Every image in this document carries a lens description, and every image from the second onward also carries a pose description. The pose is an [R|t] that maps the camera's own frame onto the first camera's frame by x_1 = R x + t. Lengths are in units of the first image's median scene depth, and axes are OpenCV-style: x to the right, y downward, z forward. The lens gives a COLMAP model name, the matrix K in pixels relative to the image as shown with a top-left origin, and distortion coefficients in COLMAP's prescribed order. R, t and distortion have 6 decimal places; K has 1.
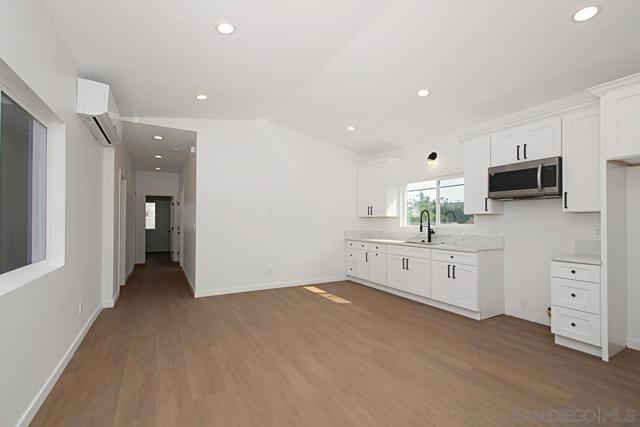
lens RADIAL K [[285.5, 0, 318.8], [0, 285.5, 218.8], [0, 0, 1]] dist [0.000170, -0.000126]
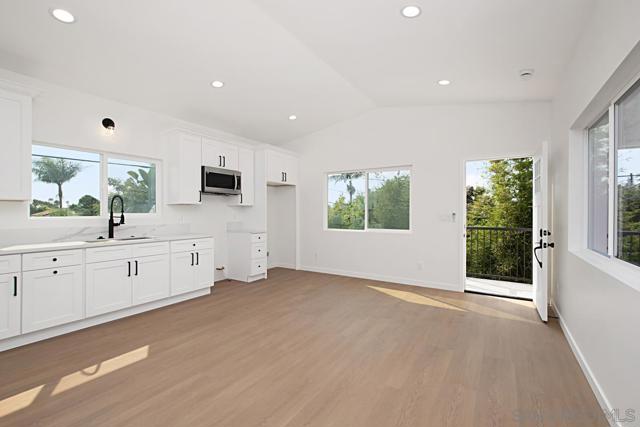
lens RADIAL K [[269.9, 0, 320.0], [0, 269.9, 213.5], [0, 0, 1]] dist [0.000666, 0.000081]
pose [[-0.447022, -0.012634, 0.894434, -0.641154], [-0.015417, 0.999861, 0.006418, 0.005343], [-0.894390, -0.010921, -0.447154, 1.067660]]
